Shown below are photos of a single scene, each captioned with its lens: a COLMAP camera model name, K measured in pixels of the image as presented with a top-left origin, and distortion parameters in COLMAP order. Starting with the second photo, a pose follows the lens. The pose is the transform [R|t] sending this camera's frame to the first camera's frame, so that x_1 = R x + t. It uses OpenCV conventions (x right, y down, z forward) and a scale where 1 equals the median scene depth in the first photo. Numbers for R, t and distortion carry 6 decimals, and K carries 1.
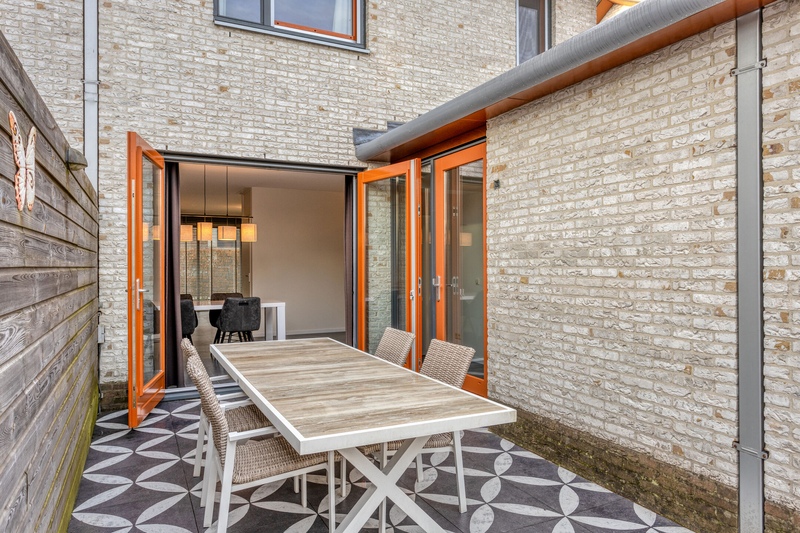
lens RADIAL K [[533.5, 0, 398.8], [0, 533.5, 267.0], [0, 0, 1]] dist [-0.004080, -0.001952]
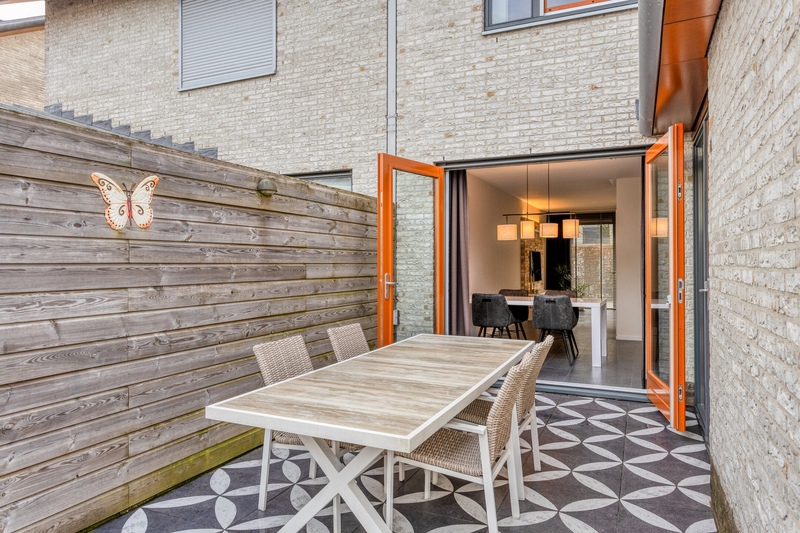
lens RADIAL K [[533.5, 0, 379.9], [0, 533.5, 252.5], [0, 0, 1]] dist [-0.004080, -0.001952]
pose [[0.609368, -0.008467, -0.792842, 0.359923], [-0.009032, 0.999804, -0.017619, -0.002946], [0.792836, 0.017897, 0.609172, 0.193568]]
